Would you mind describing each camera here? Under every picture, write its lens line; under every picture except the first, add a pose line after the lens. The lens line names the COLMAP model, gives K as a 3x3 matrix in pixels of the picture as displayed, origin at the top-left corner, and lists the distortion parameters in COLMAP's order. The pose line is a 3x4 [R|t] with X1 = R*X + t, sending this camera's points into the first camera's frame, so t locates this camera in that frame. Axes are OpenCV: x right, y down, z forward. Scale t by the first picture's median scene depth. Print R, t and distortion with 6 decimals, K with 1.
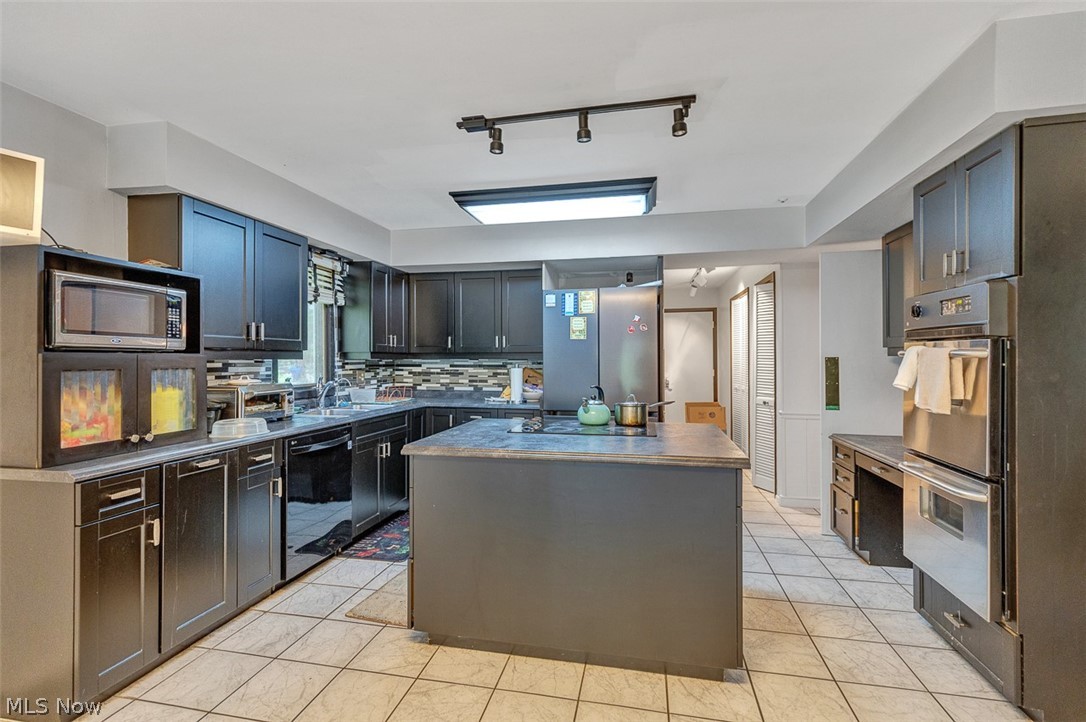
lens RADIAL K [[496.8, 0, 542.8], [0, 496.8, 354.8], [0, 0, 1]] dist [0.011021, -0.002479]
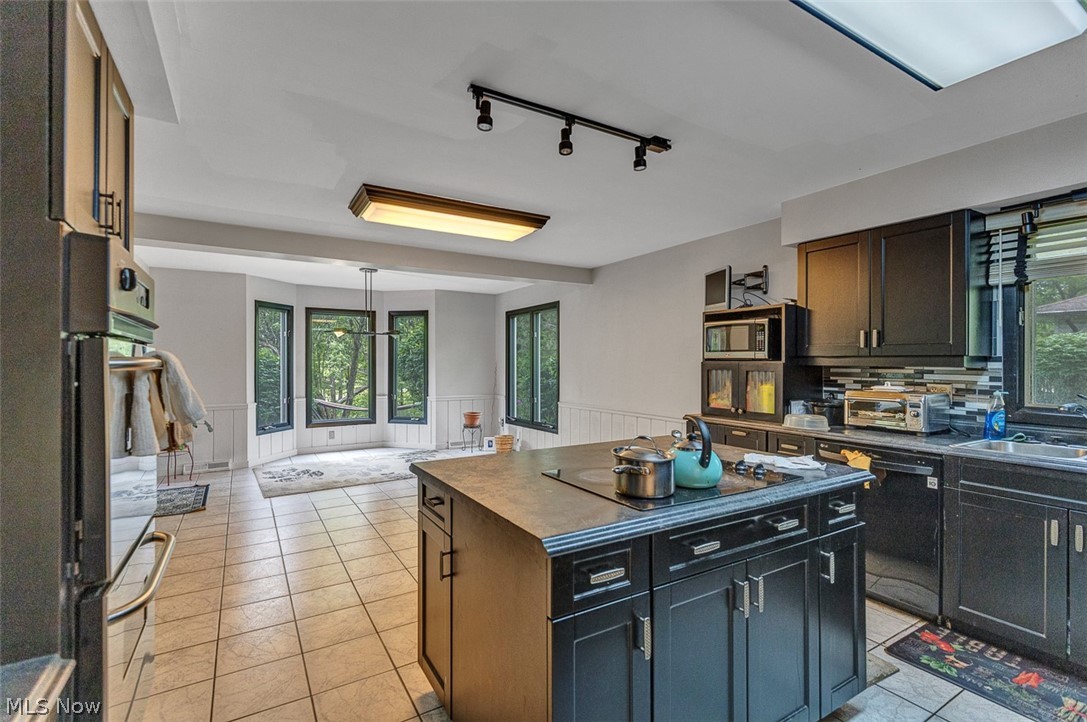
lens RADIAL K [[497.2, 0, 536.5], [0, 497.2, 356.4], [0, 0, 1]] dist [0.011021, -0.002479]
pose [[-0.732408, -0.007989, -0.680819, 0.646230], [0.002662, 0.999890, -0.014597, 0.002842], [0.680861, -0.012503, -0.732306, 1.338404]]
